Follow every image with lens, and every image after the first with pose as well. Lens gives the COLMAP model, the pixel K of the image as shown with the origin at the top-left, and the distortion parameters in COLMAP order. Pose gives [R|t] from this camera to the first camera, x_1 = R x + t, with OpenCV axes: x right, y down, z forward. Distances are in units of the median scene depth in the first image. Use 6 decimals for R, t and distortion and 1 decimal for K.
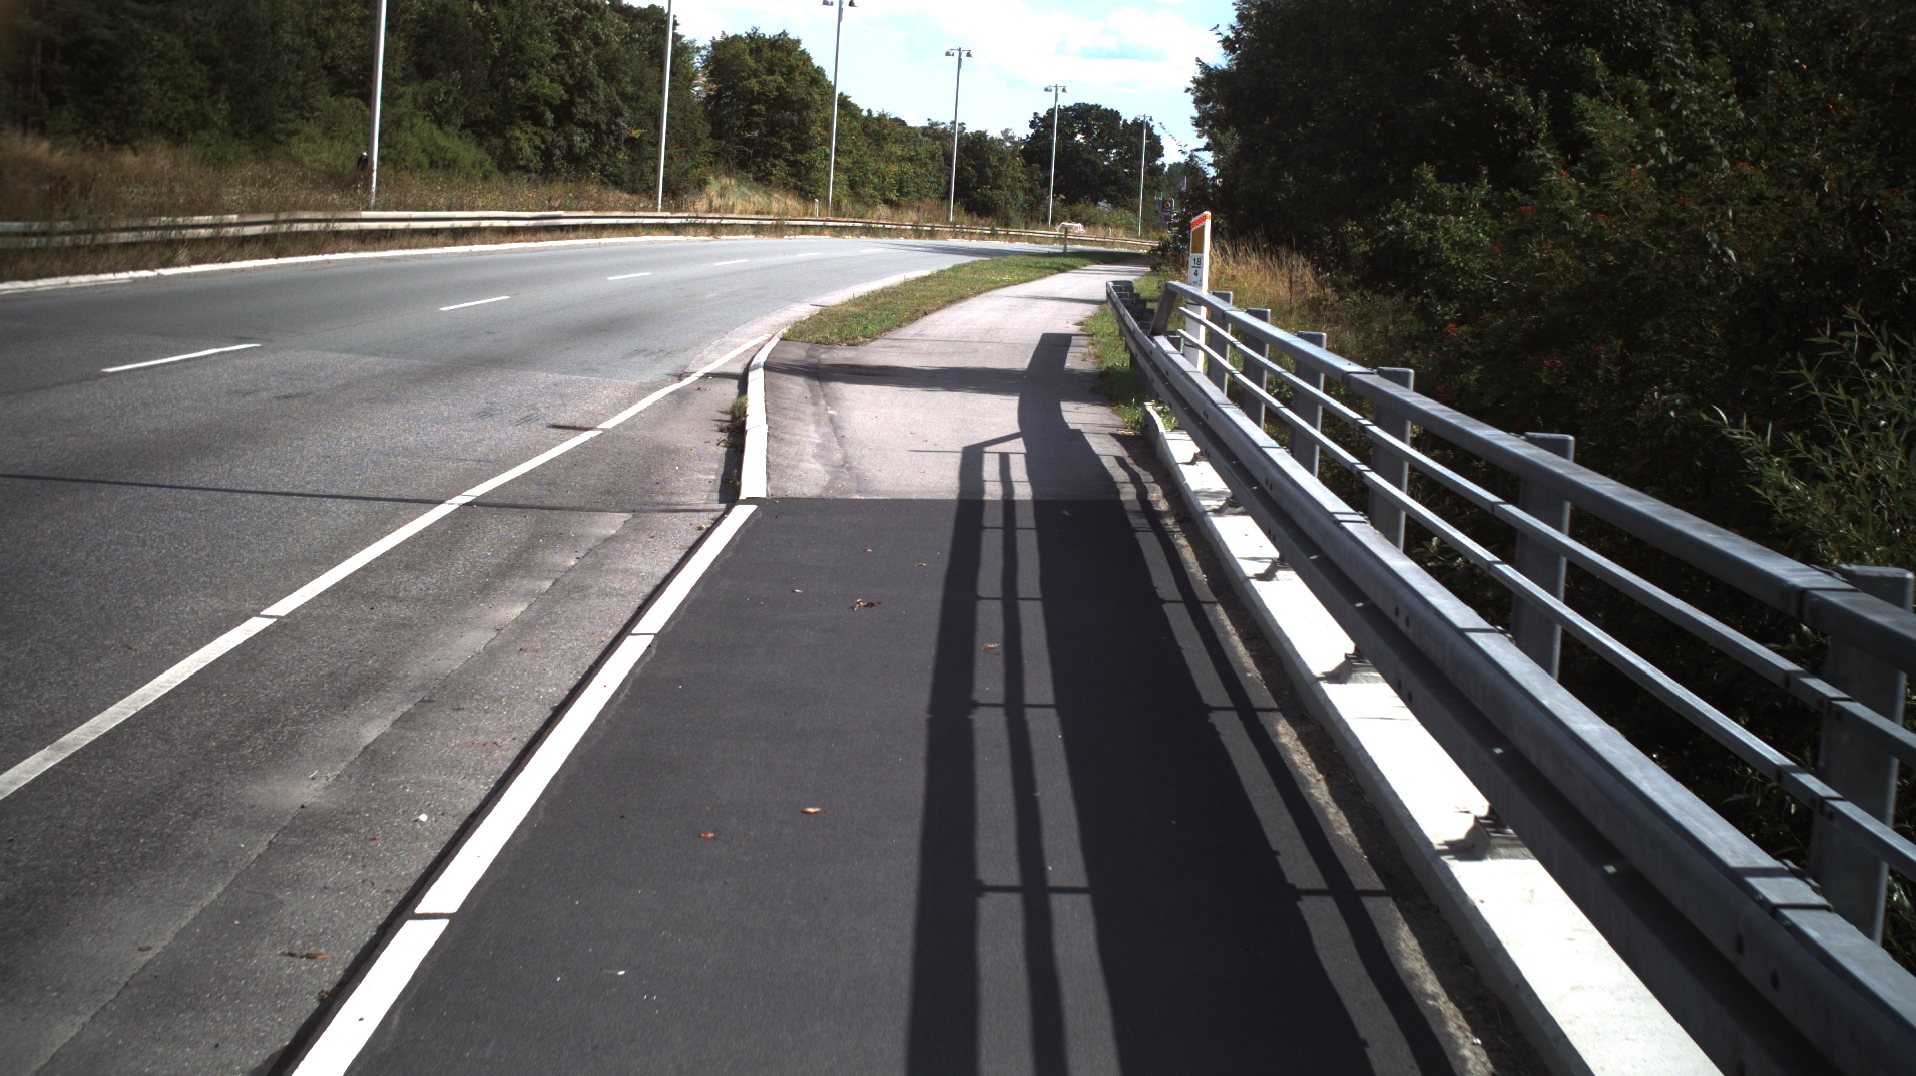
lens RADIAL K [[3434.0, 0, 958.0], [0, 3434.0, 538.0], [0, 0, 1]] dist [-0.290569, 0.396693]
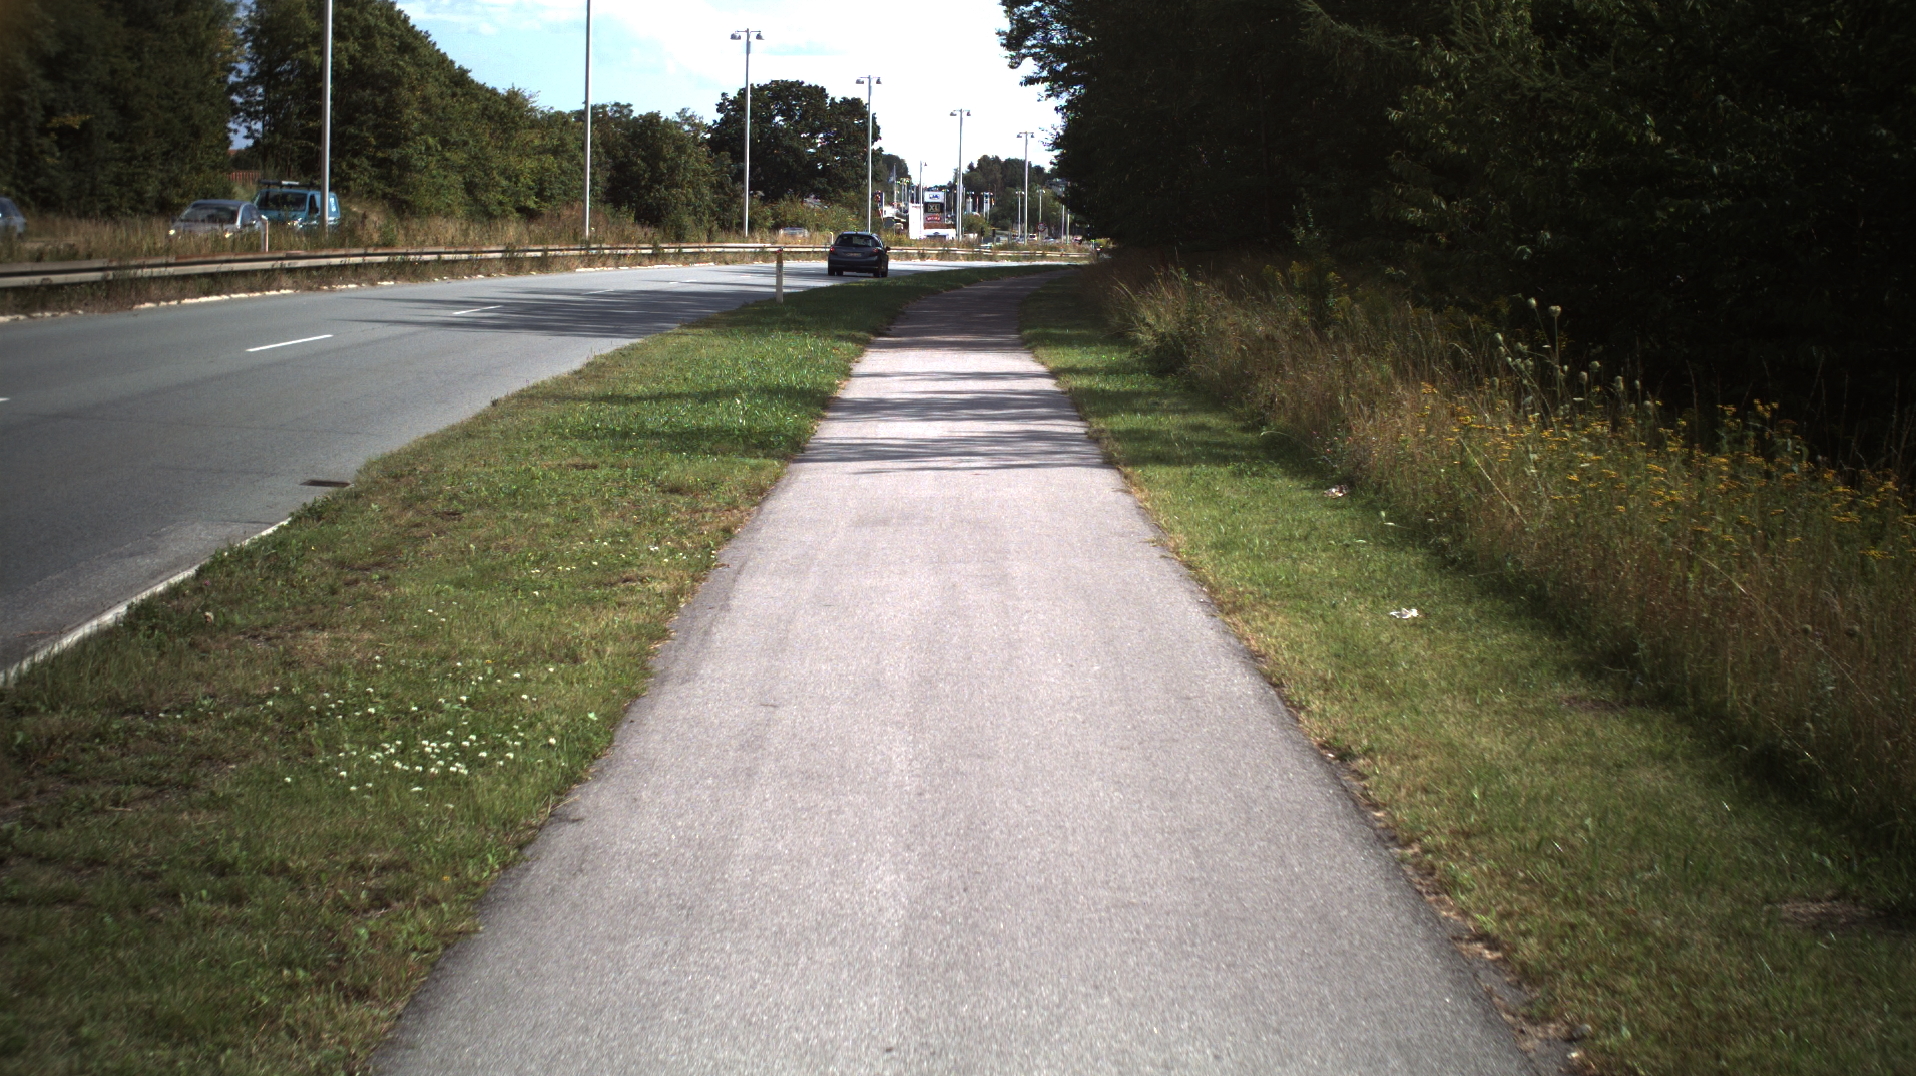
lens RADIAL K [[3434.0, 0, 958.0], [0, 3434.0, 538.0], [0, 0, 1]] dist [-0.290569, 0.396693]
pose [[0.995293, -0.049112, 0.083540, 0.015792], [0.049028, 0.998793, 0.003056, -0.055451], [-0.083590, 0.001054, 0.996500, 0.570197]]
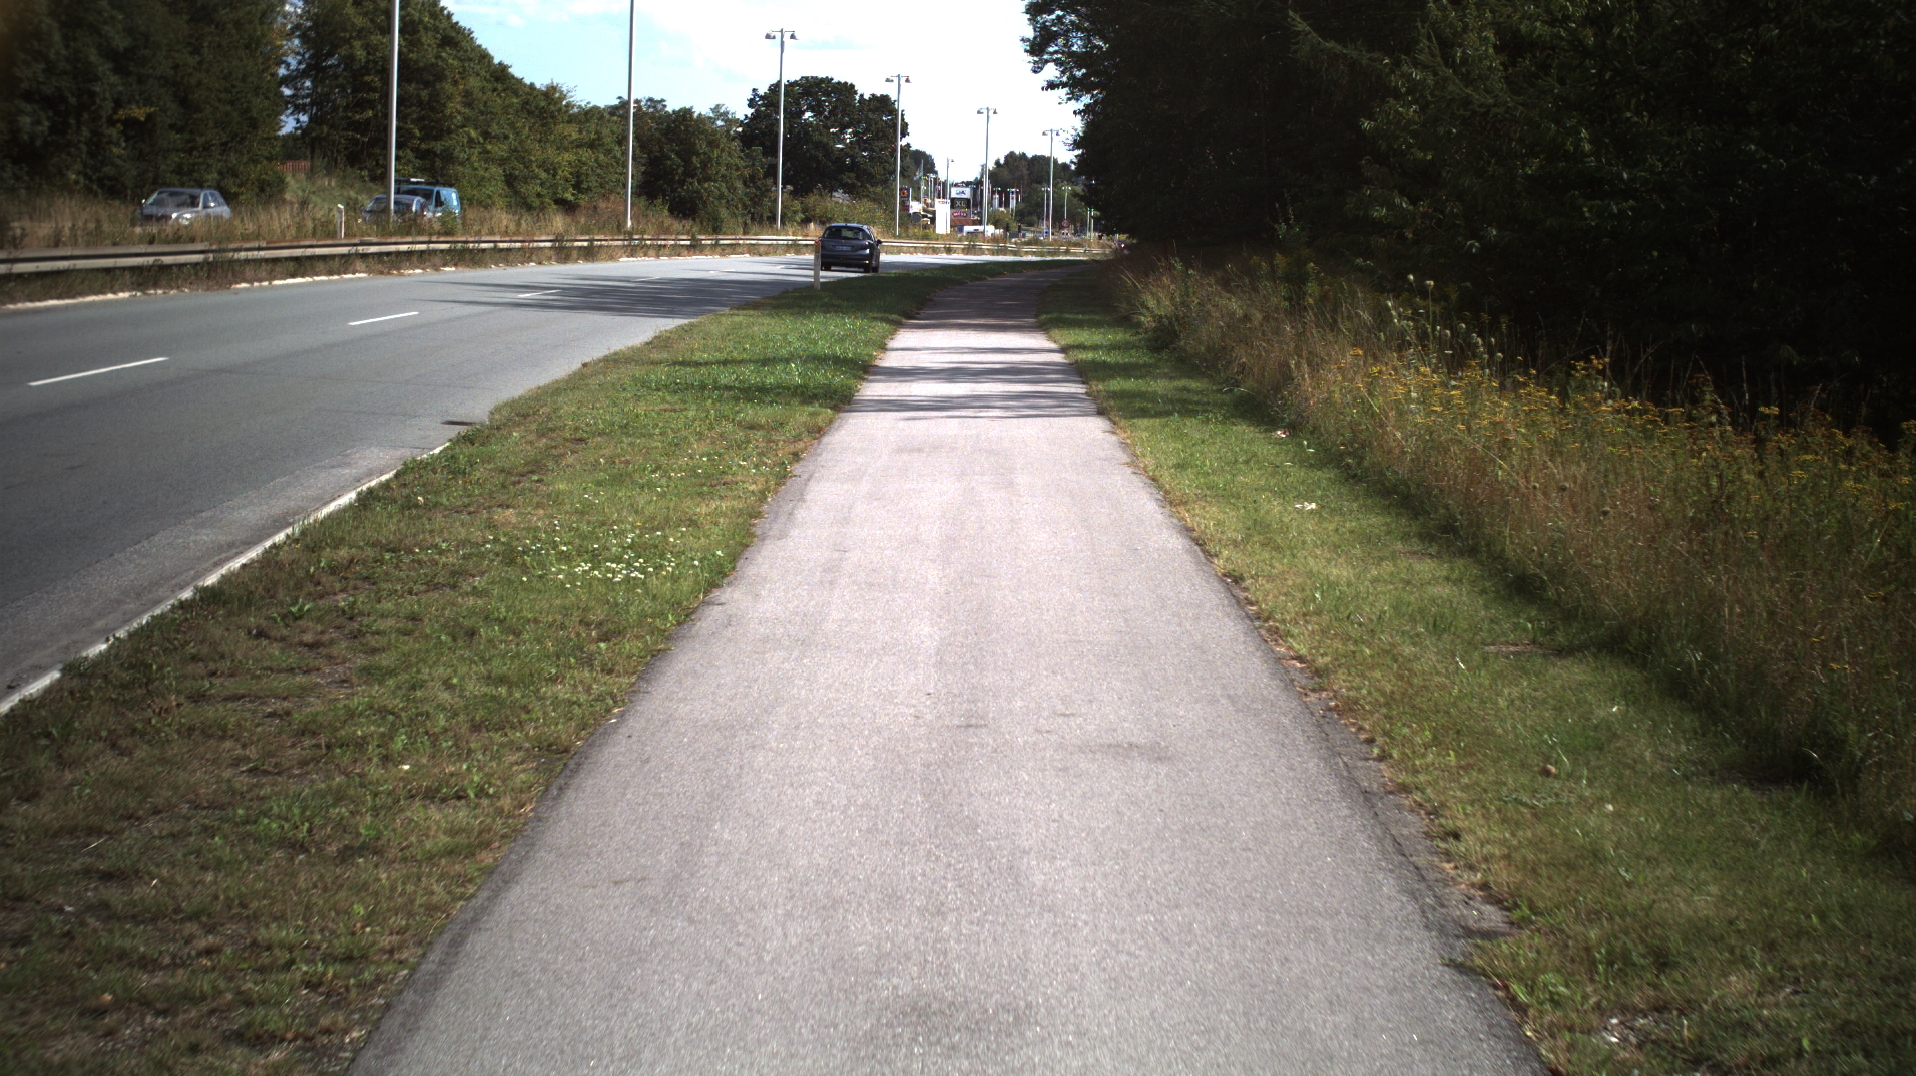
lens RADIAL K [[3434.0, 0, 958.0], [0, 3434.0, 538.0], [0, 0, 1]] dist [-0.290569, 0.396693]
pose [[0.996260, -0.039789, 0.076704, 0.012243], [0.039601, 0.999208, 0.003974, -0.051319], [-0.076801, -0.000922, 0.997046, 0.526549]]
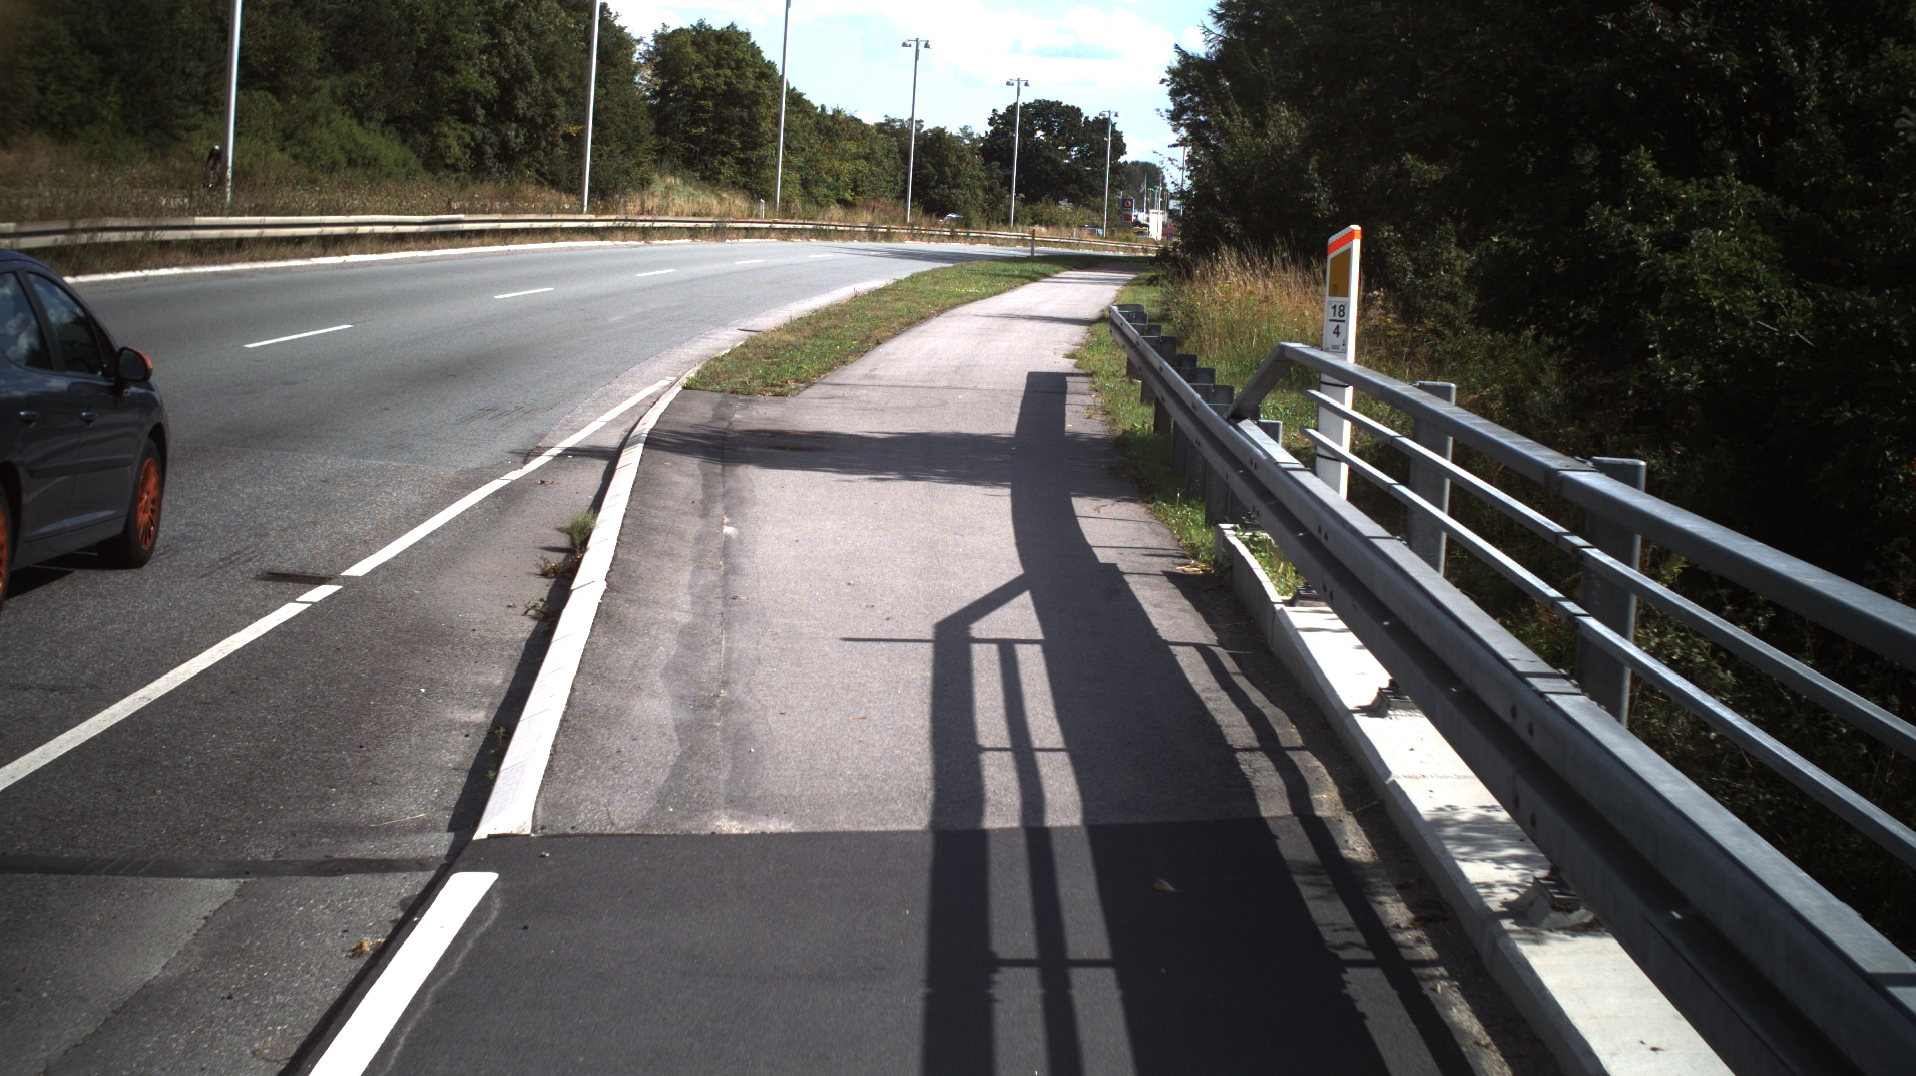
lens RADIAL K [[3434.0, 0, 958.0], [0, 3434.0, 538.0], [0, 0, 1]] dist [-0.290569, 0.396693]
pose [[0.999919, -0.002797, 0.012381, -0.000380], [0.002793, 0.999996, 0.000293, -0.008864], [-0.012382, -0.000258, 0.999923, 0.087549]]
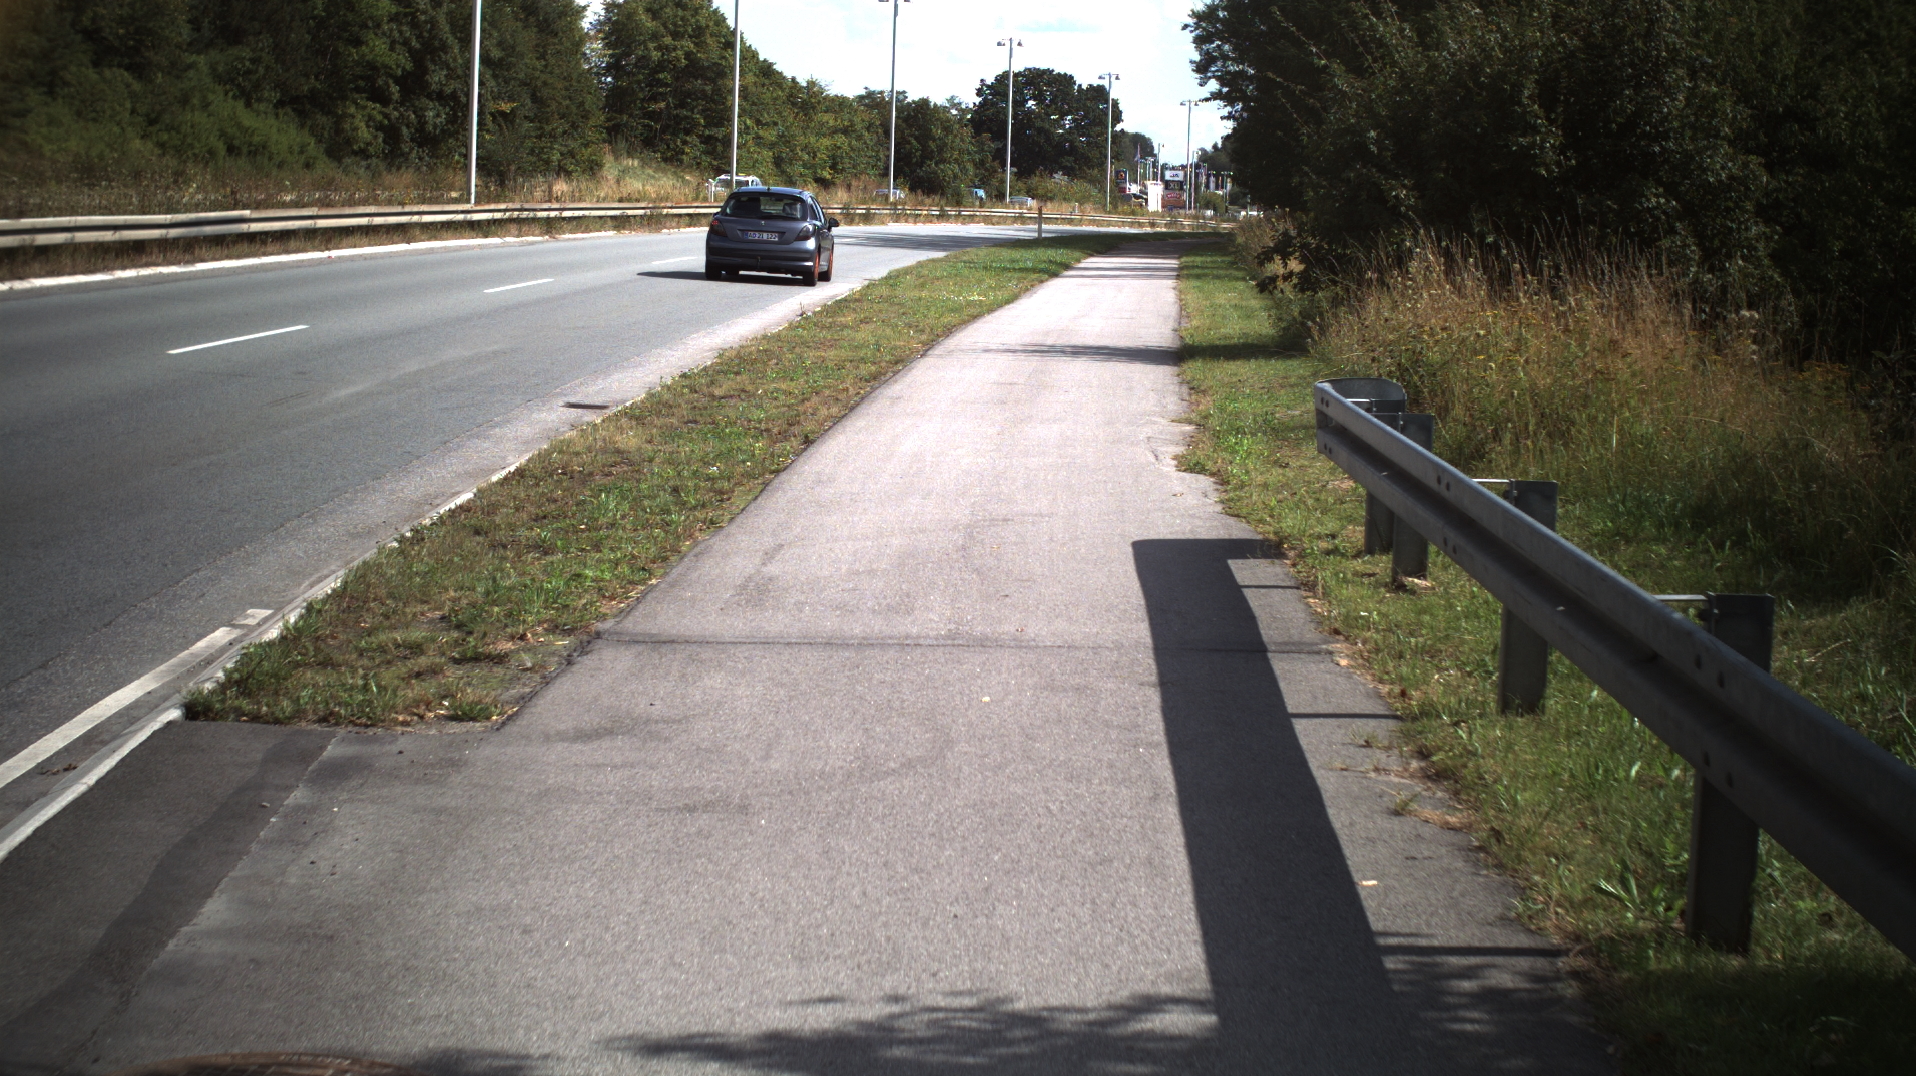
lens RADIAL K [[3434.0, 0, 958.0], [0, 3434.0, 538.0], [0, 0, 1]] dist [-0.290569, 0.396693]
pose [[0.999424, -0.031402, 0.012889, 0.001335], [0.031315, 0.999486, 0.006927, -0.025078], [-0.013100, -0.006520, 0.999893, 0.263361]]
